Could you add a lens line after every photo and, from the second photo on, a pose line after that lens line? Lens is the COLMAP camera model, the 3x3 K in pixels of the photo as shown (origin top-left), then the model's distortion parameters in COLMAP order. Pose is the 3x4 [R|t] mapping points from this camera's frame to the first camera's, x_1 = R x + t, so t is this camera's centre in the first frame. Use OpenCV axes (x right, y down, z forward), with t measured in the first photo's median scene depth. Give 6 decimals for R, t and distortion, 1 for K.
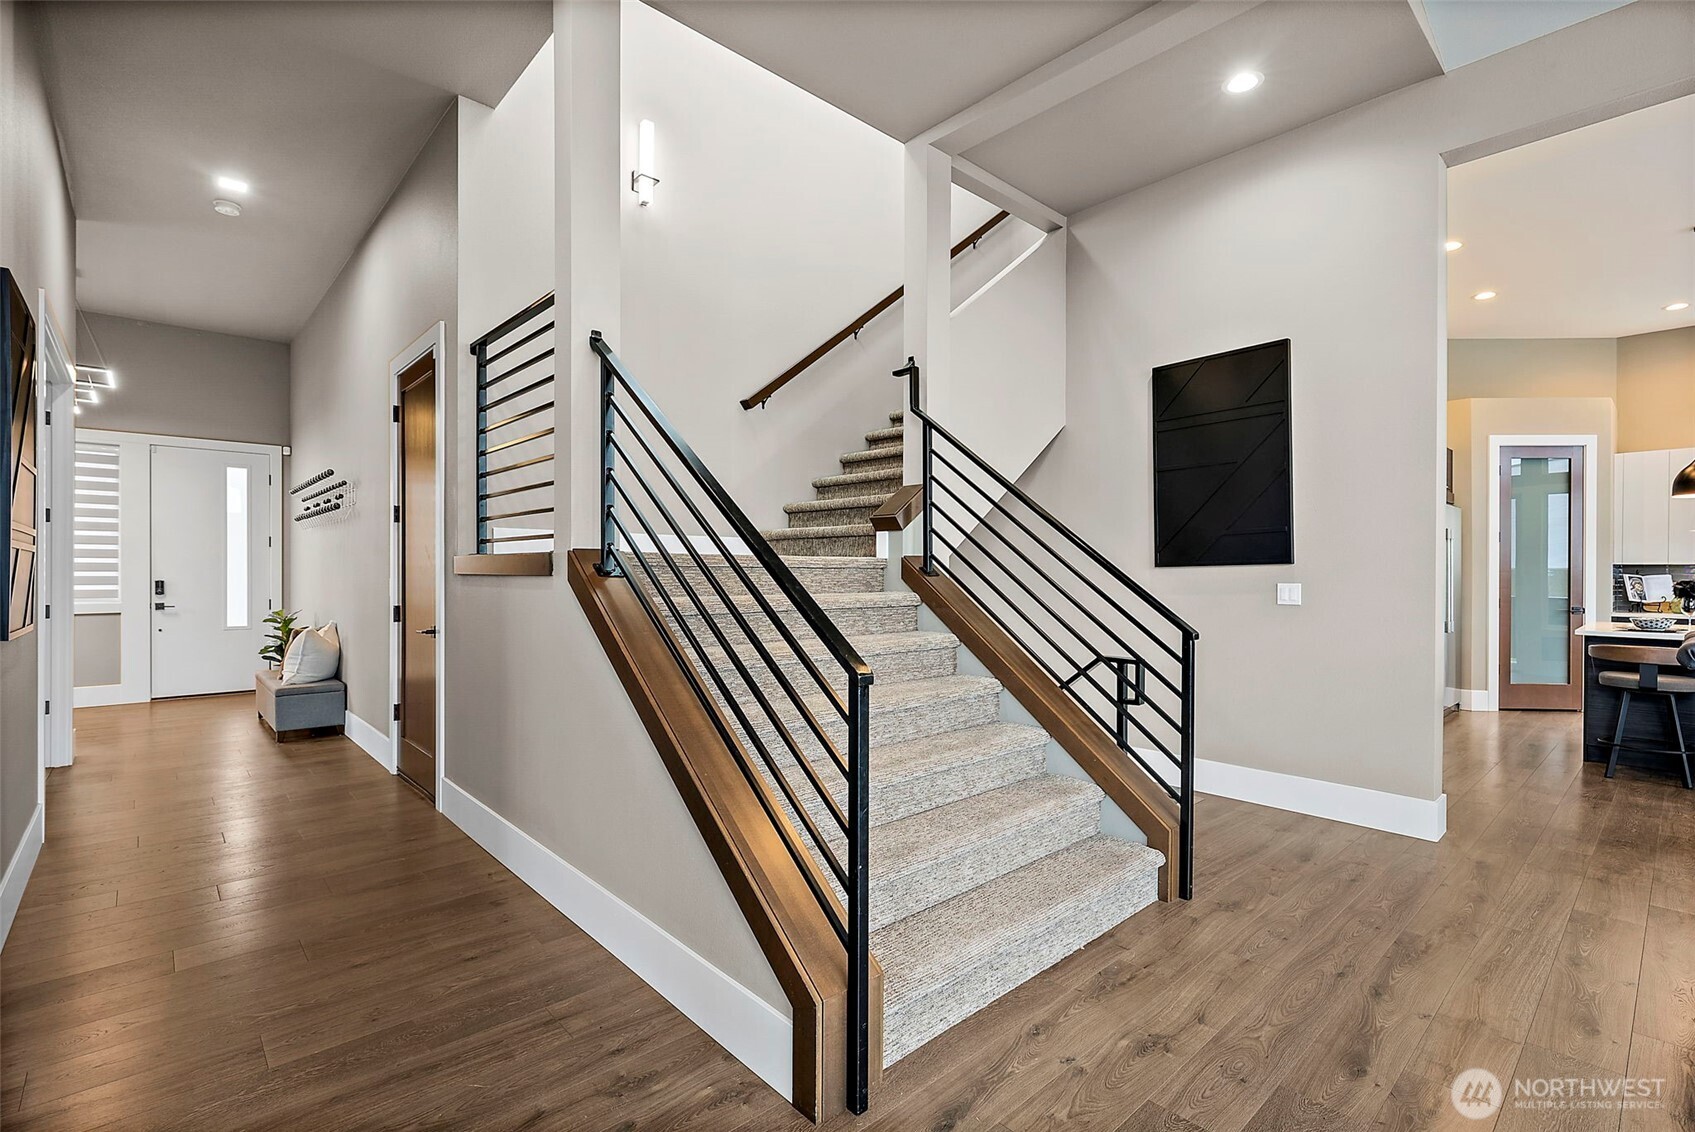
lens RADIAL K [[772.8, 0, 847.5], [0, 772.8, 566.0], [0, 0, 1]] dist [-0.016133, 0.000222]
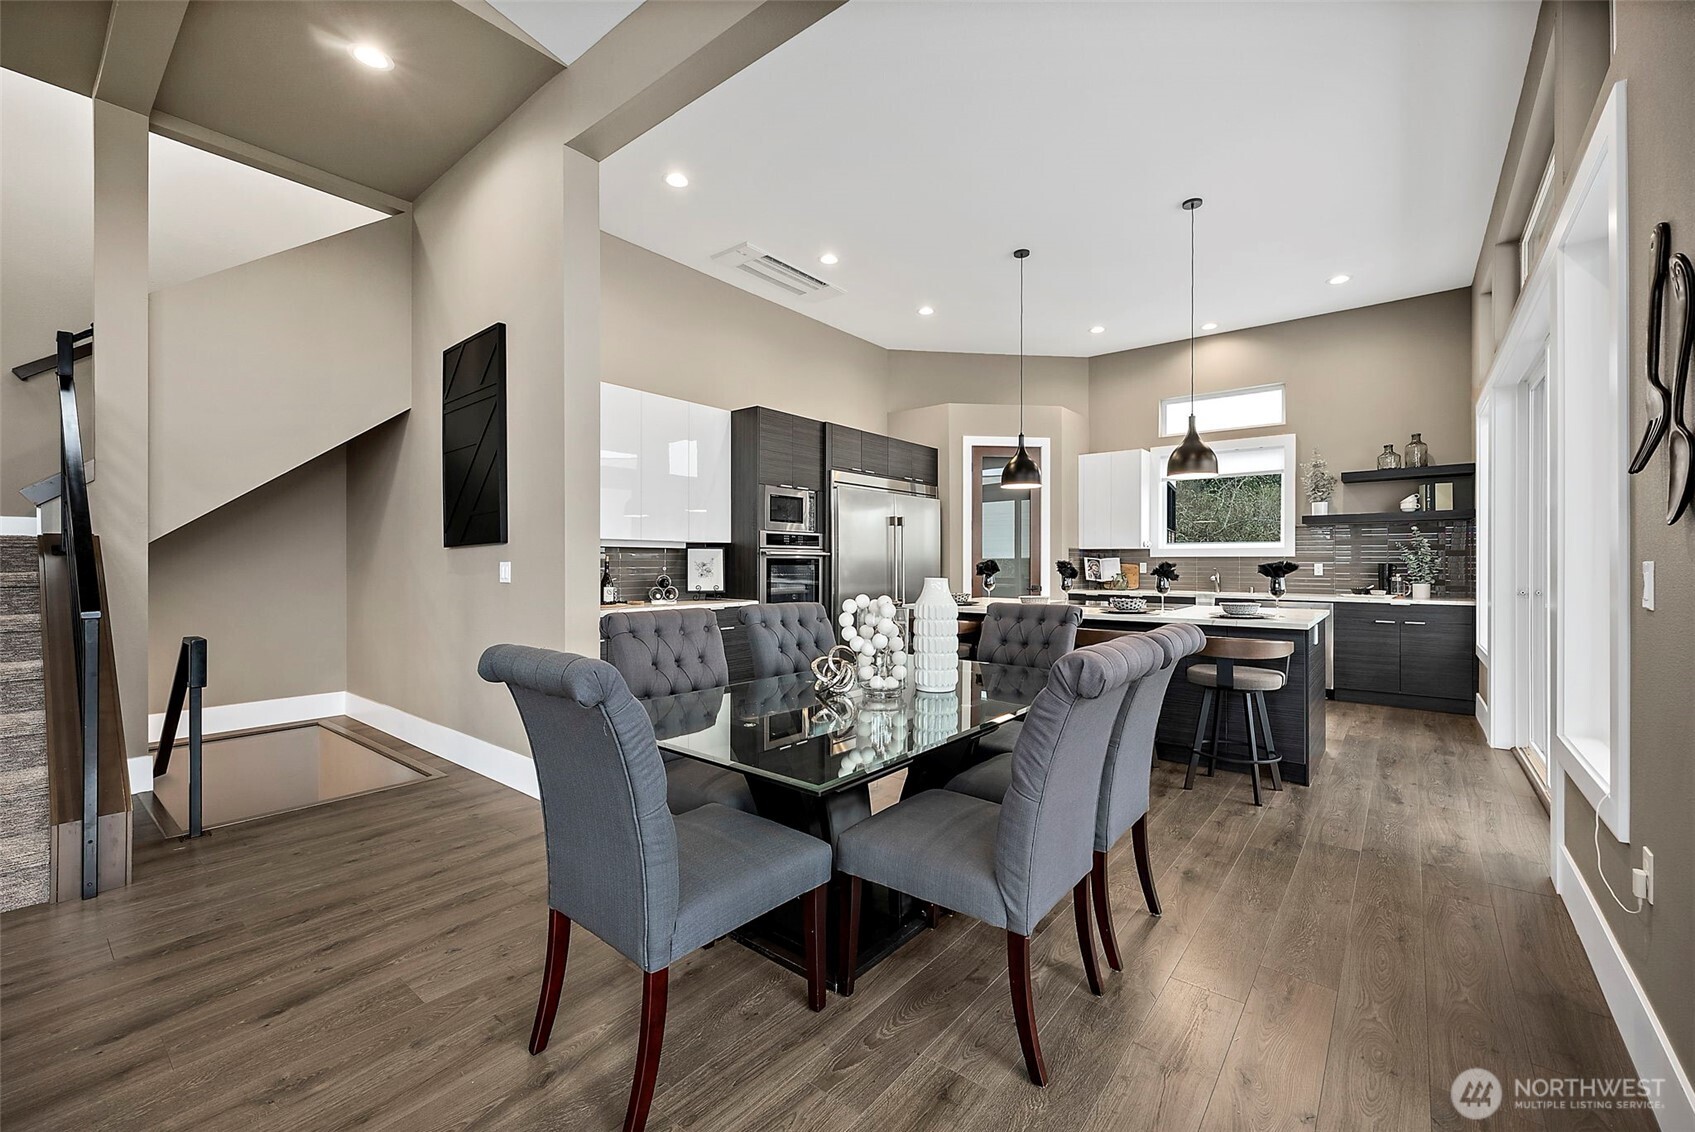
lens RADIAL K [[688.4, 0, 874.1], [0, 688.4, 559.5], [0, 0, 1]] dist [0.000371, 0.000106]
pose [[0.984967, -0.005723, 0.172649, 0.530463], [0.006032, 0.999981, -0.001264, 0.013684], [-0.172638, 0.002287, 0.984983, 0.007576]]
